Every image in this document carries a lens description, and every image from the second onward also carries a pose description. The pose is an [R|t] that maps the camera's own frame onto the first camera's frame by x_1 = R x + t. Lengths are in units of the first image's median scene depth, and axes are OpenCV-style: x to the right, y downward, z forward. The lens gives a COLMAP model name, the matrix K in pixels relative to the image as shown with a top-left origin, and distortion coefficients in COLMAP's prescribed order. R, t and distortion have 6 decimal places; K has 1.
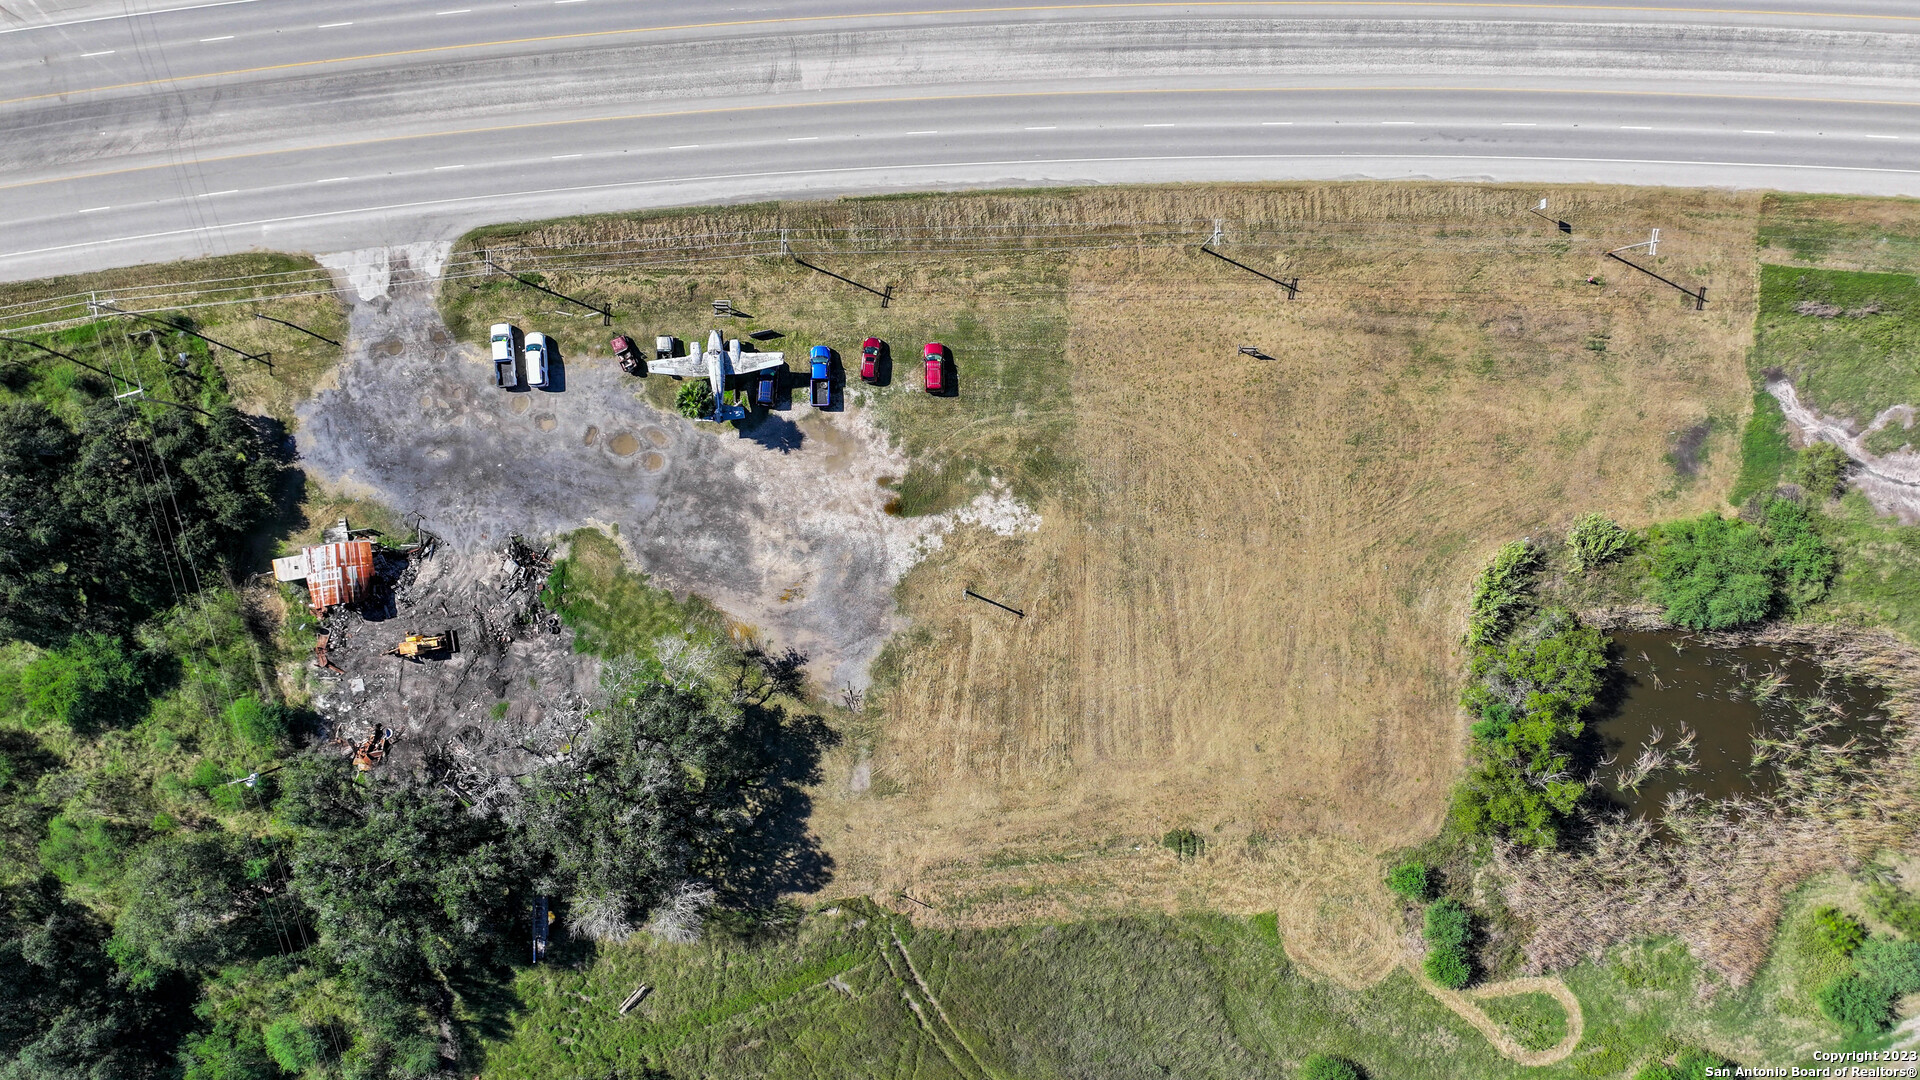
lens RADIAL K [[1337.7, 0, 960.0], [0, 1337.7, 540.0], [0, 0, 1]] dist [0.003500, 0.008333]
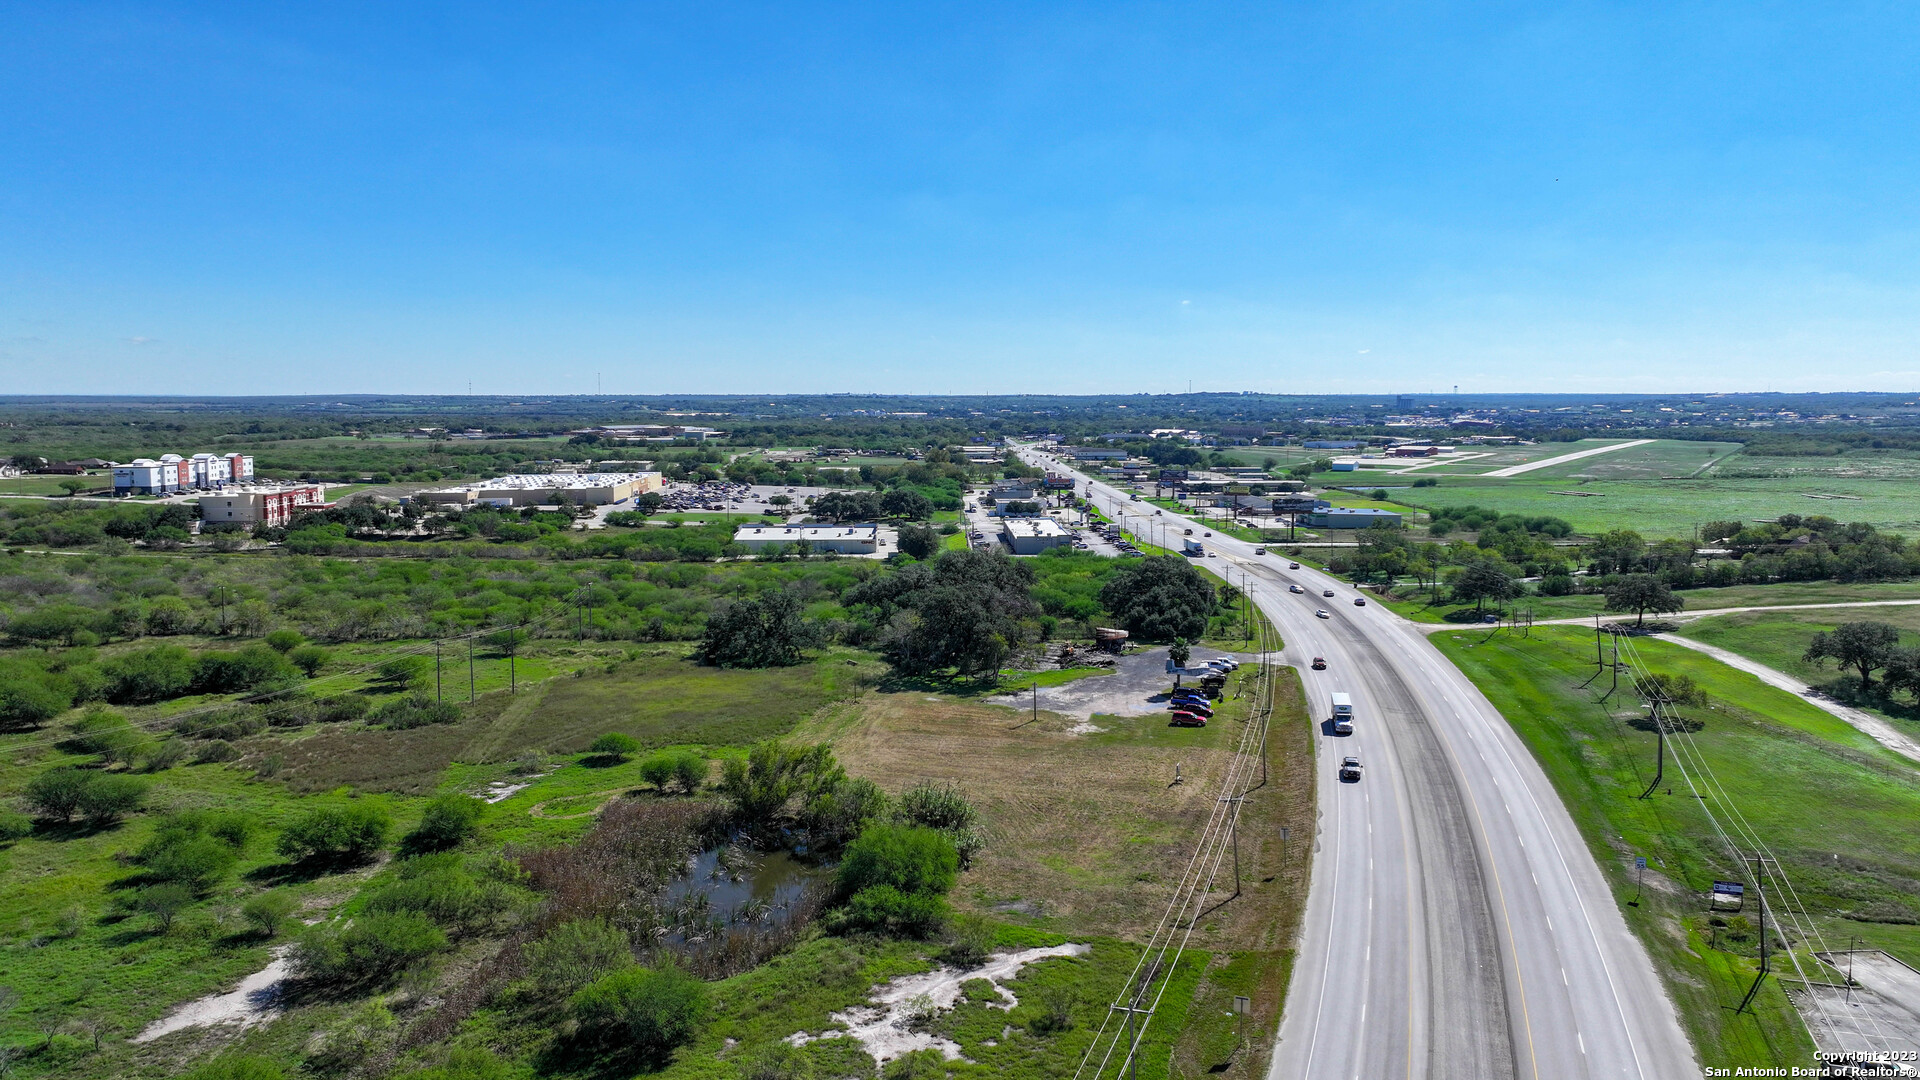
lens RADIAL K [[1337.7, 0, 960.0], [0, 1337.7, 540.0], [0, 0, 1]] dist [0.003500, 0.008333]
pose [[-0.263067, 0.113808, -0.958041, 1.434154], [-0.964551, -0.052558, 0.258611, -0.257312], [-0.020921, 0.992112, 0.123600, 0.630637]]
